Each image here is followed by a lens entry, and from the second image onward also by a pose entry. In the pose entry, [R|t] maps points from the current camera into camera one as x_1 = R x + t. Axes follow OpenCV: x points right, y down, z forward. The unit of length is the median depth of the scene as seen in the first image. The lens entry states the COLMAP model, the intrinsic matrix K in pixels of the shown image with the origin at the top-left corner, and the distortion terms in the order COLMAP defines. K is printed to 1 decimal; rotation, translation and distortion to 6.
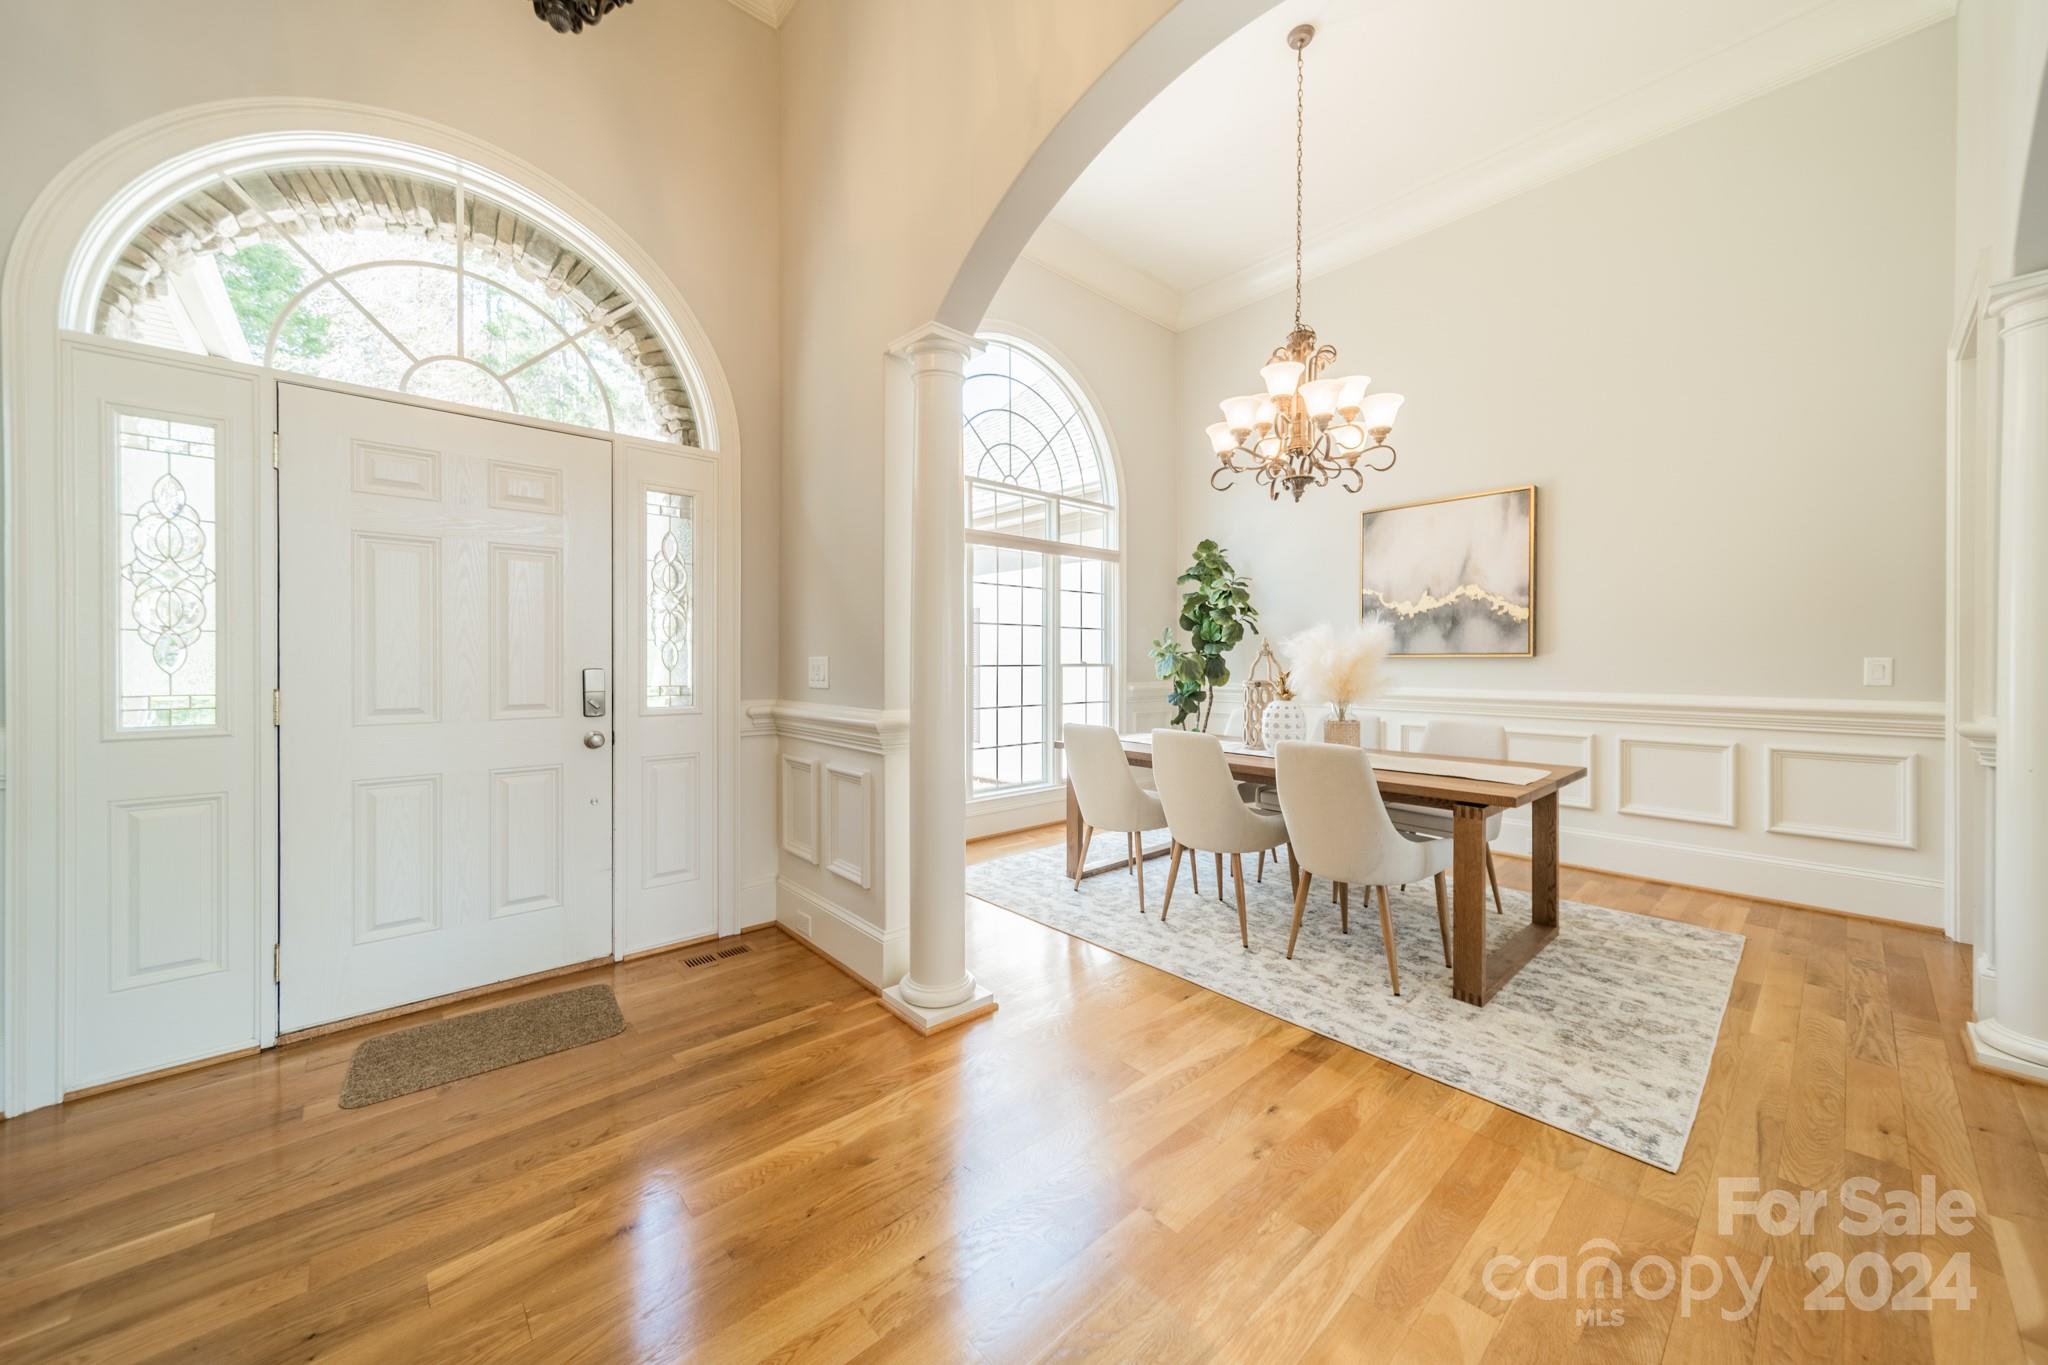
lens RADIAL K [[722.4, 0, 1017.4], [0, 722.4, 665.7], [0, 0, 1]] dist [0.010558, -0.000004]
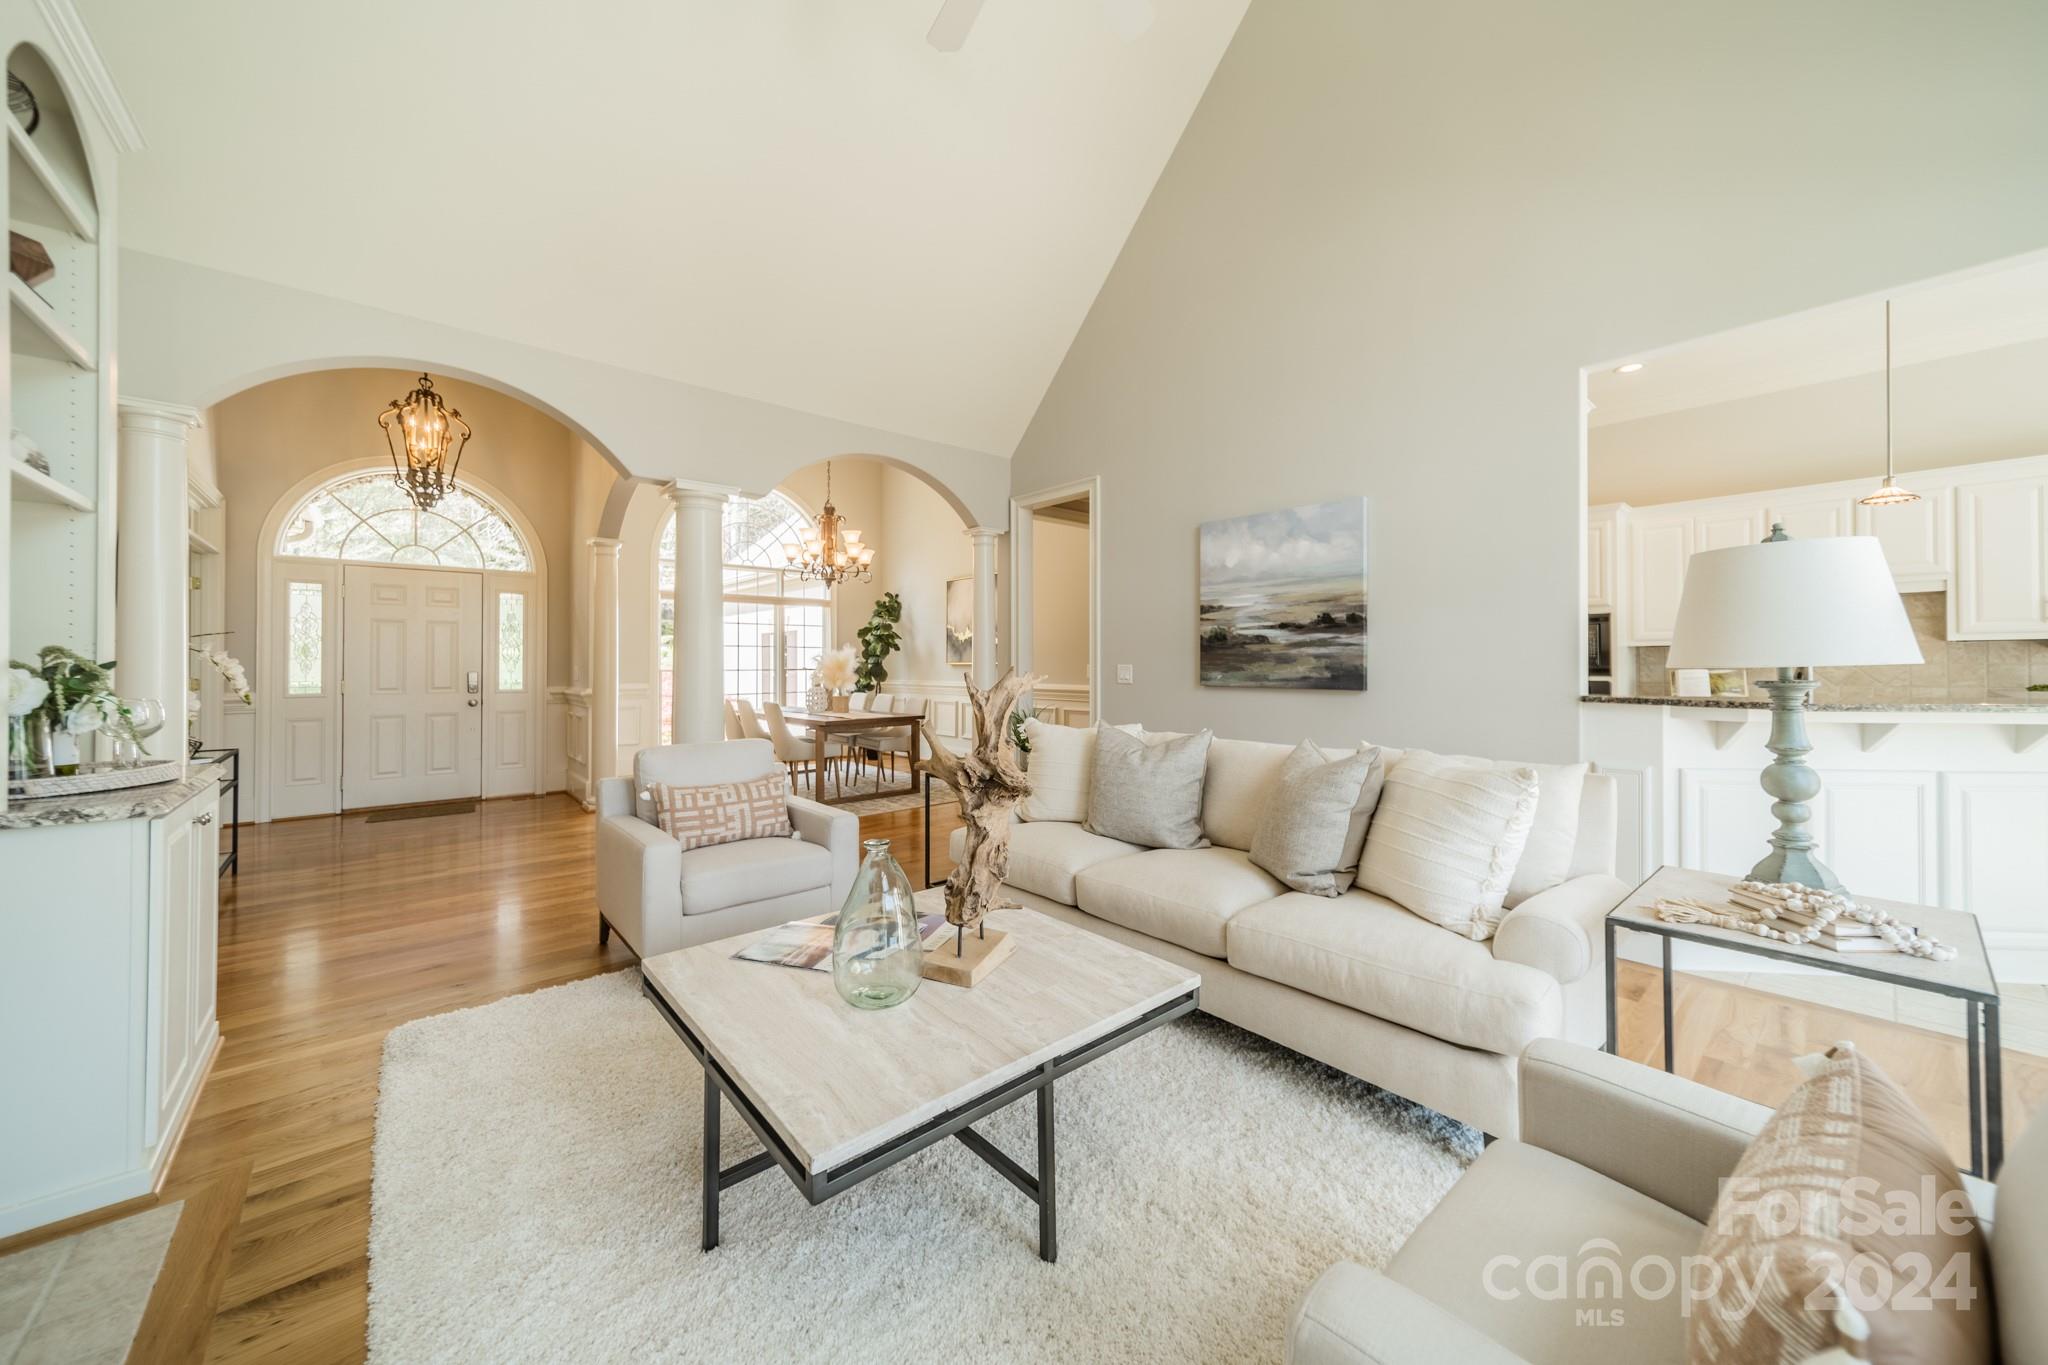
lens RADIAL K [[733.2, 0, 1028.2], [0, 733.2, 655.9], [0, 0, 1]] dist [0.008347, 0.000133]
pose [[0.999887, -0.003935, -0.014527, 1.234800], [0.003690, 0.999851, -0.016884, -0.001671], [0.014591, 0.016828, 0.999752, -1.341880]]
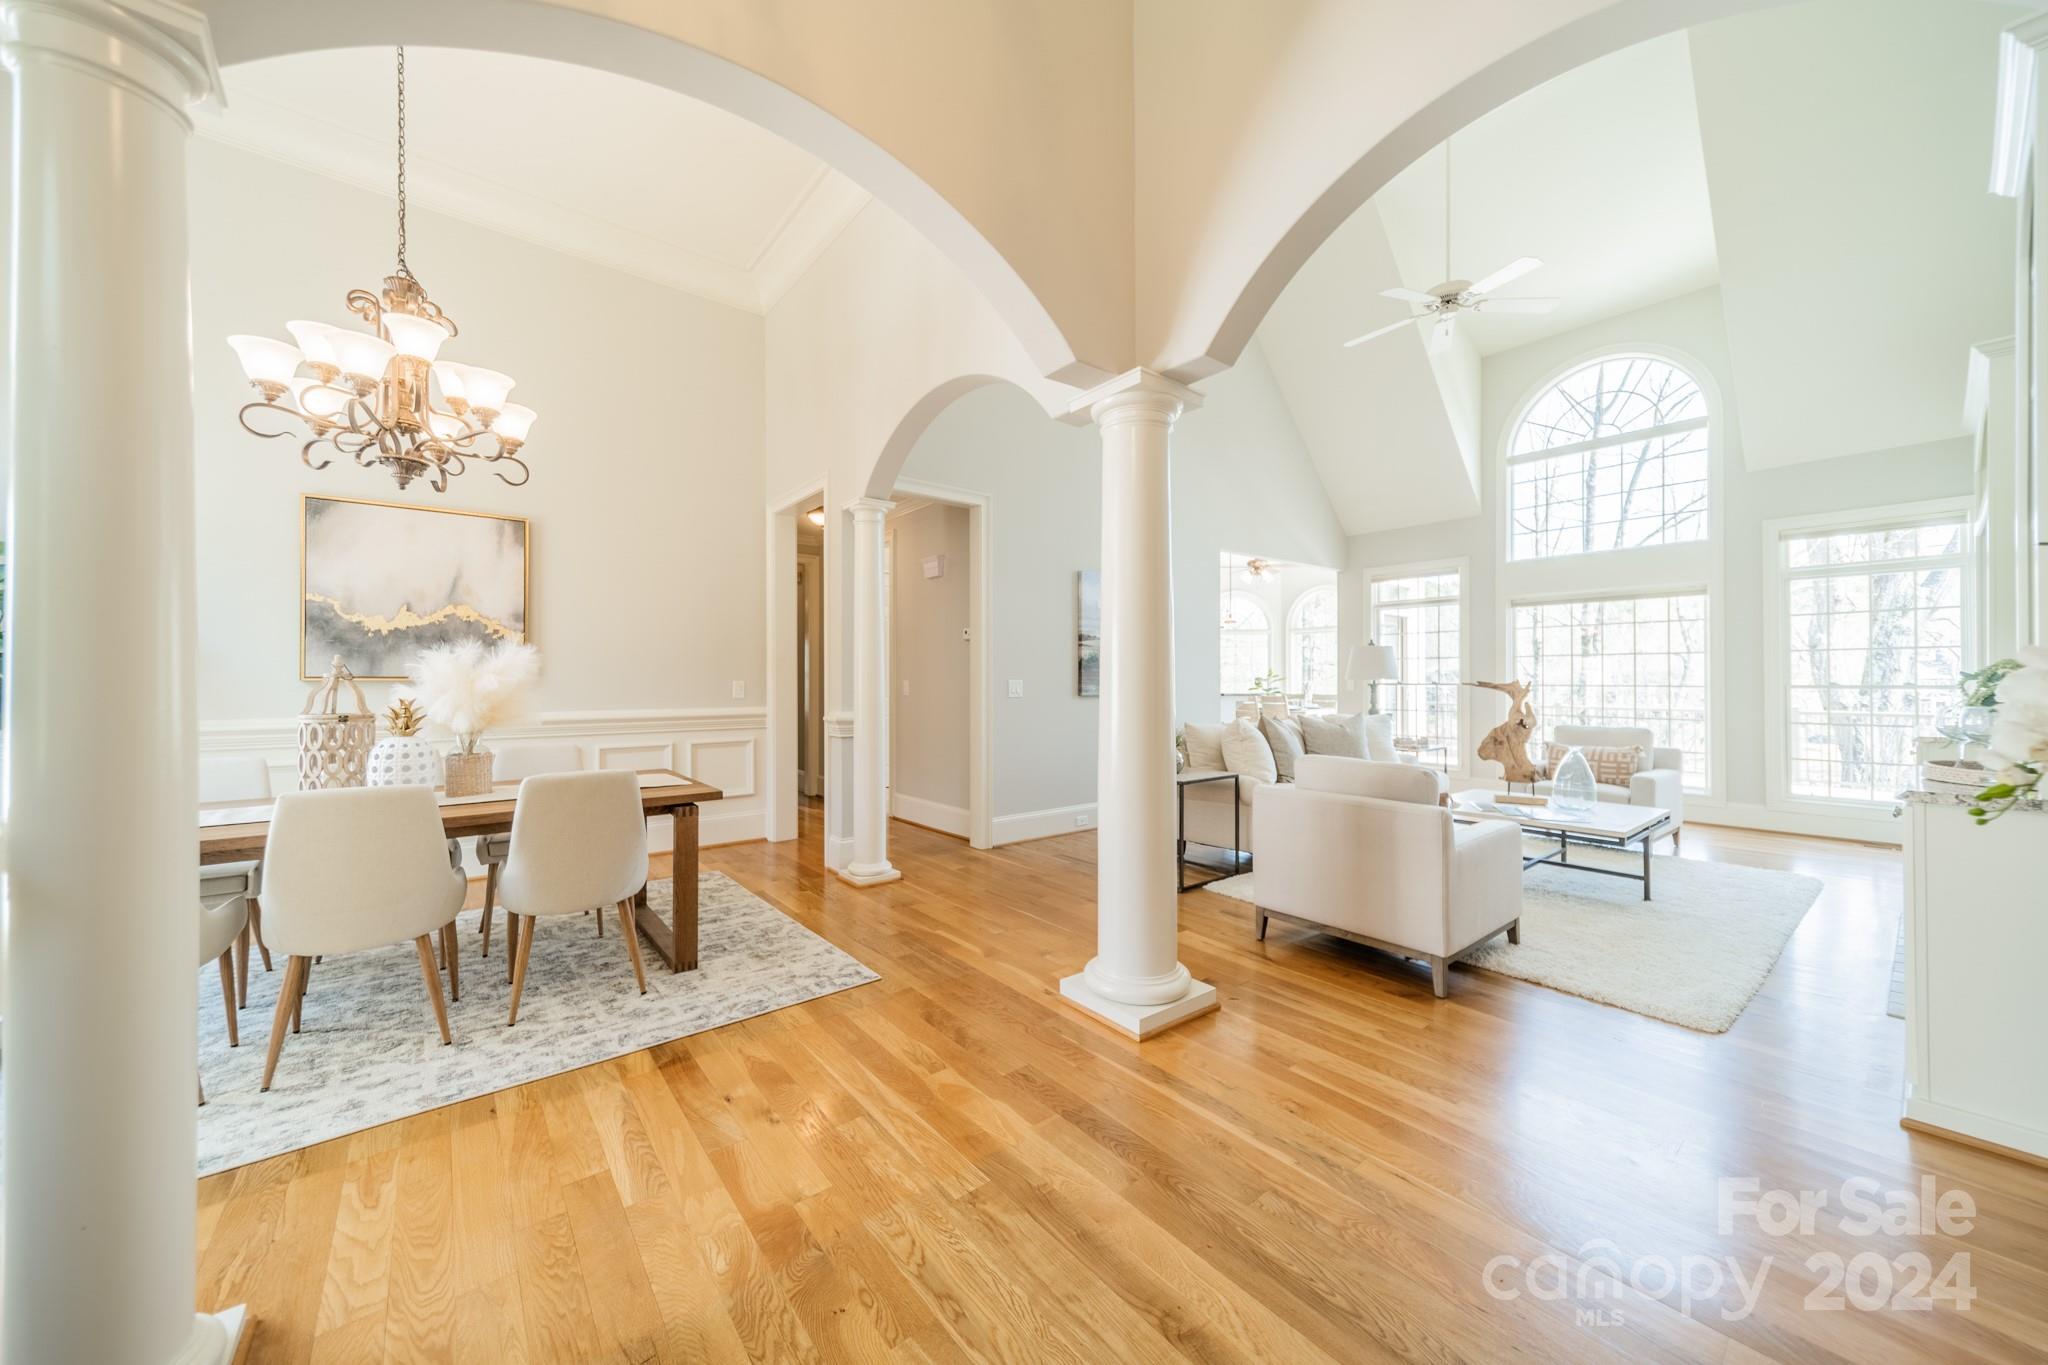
lens RADIAL K [[728.0, 0, 1023.8], [0, 728.0, 680.8], [0, 0, 1]] dist [0.010026, 0.000094]
pose [[0.053060, -0.002060, 0.998589, -0.496512], [0.009081, 0.999958, 0.001581, -0.010360], [-0.998550, 0.008984, 0.053076, 0.339279]]
